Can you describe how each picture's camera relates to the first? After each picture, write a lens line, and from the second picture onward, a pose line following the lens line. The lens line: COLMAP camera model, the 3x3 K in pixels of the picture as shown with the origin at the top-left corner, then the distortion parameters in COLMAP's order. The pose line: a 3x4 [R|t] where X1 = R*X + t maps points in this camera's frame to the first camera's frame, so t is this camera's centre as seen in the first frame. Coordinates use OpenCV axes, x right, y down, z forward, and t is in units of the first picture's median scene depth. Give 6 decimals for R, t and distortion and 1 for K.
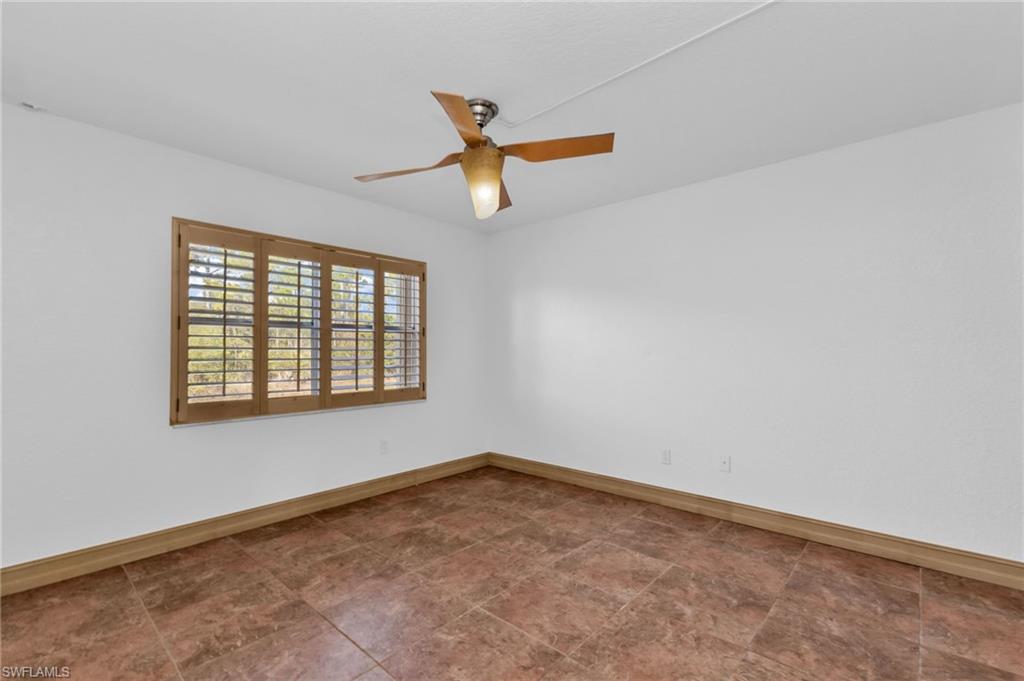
lens RADIAL K [[449.0, 0, 512.0], [0, 449.0, 340.5], [0, 0, 1]] dist [0.009496, -0.000118]
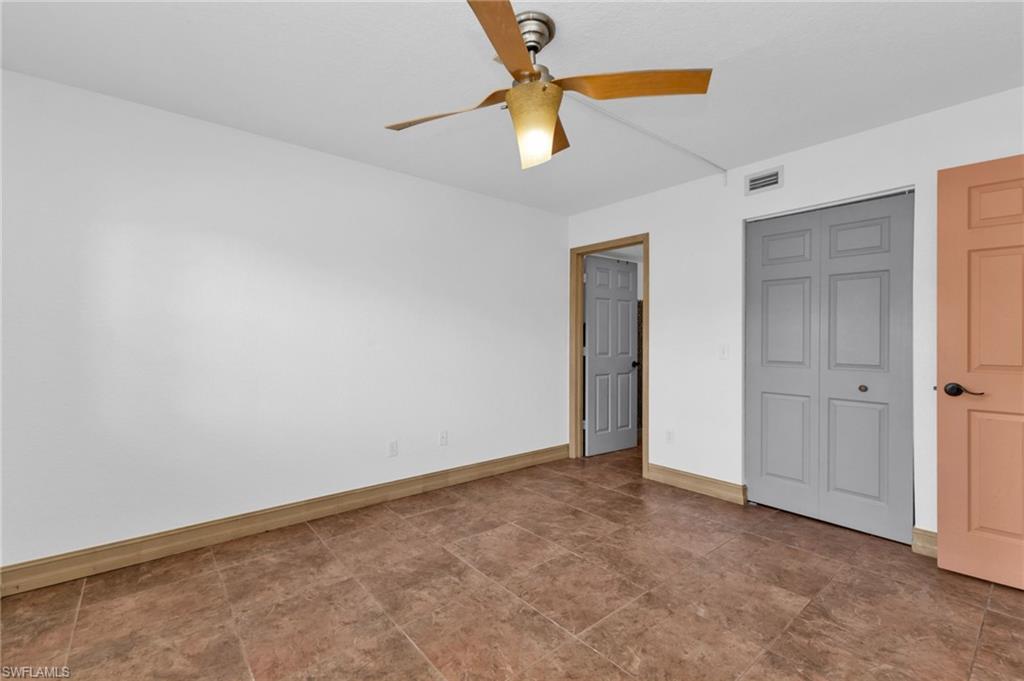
lens RADIAL K [[449.0, 0, 512.0], [0, 449.0, 340.5], [0, 0, 1]] dist [0.009496, -0.000118]
pose [[0.136851, 0.003614, 0.990585, -0.681523], [-0.025206, 0.999682, -0.000165, 0.024053], [-0.990271, -0.024946, 0.136899, 0.735645]]
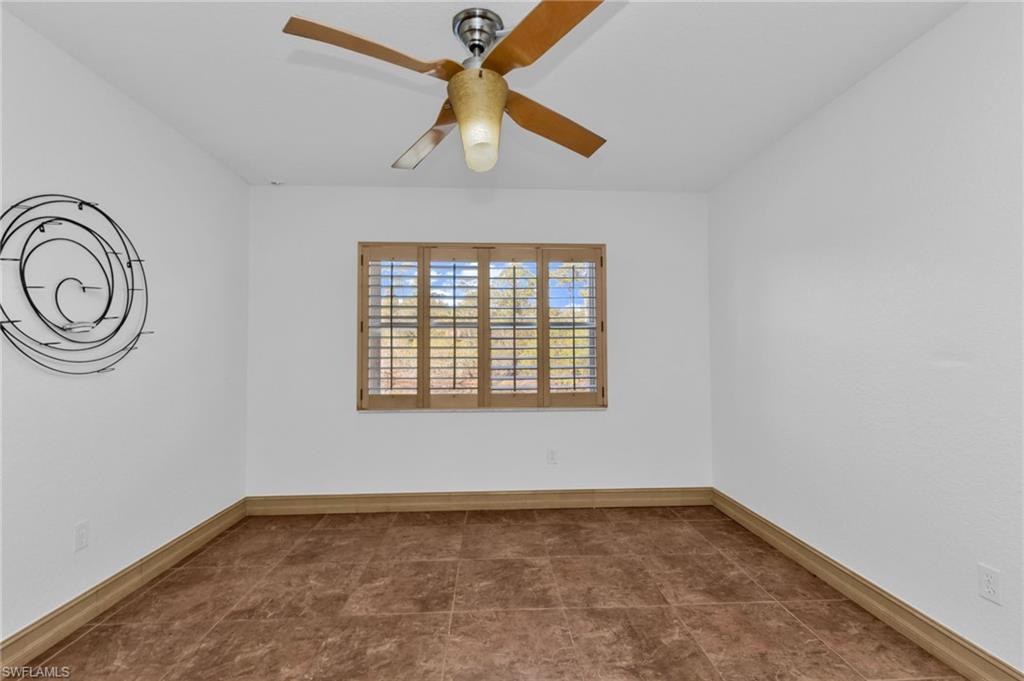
lens RADIAL K [[445.2, 0, 510.8], [0, 445.2, 338.4], [0, 0, 1]] dist [0.010550, -0.000101]
pose [[0.707792, -0.021567, -0.706091, 0.385364], [0.019353, 0.999751, -0.011137, 0.011610], [0.706155, -0.005782, 0.708033, 0.412370]]
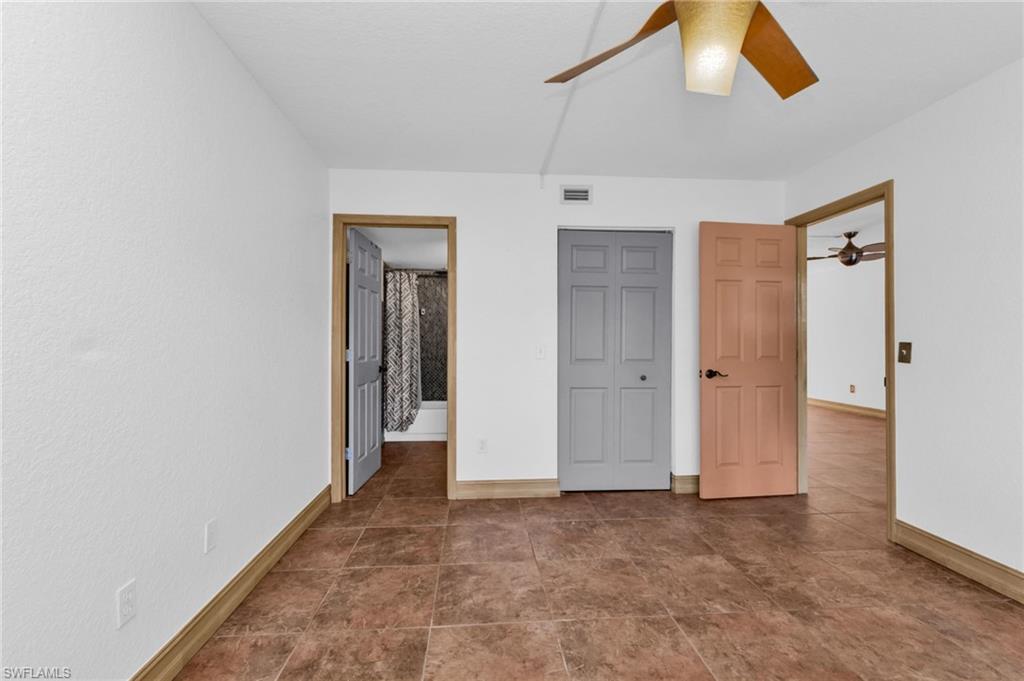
lens RADIAL K [[447.8, 0, 508.3], [0, 447.8, 342.3], [0, 0, 1]] dist [0.009416, -0.000027]
pose [[-0.728055, 0.004245, 0.685505, -0.206785], [-0.012839, 0.999721, -0.019826, 0.038831], [-0.685398, -0.023236, -0.727798, 1.259724]]
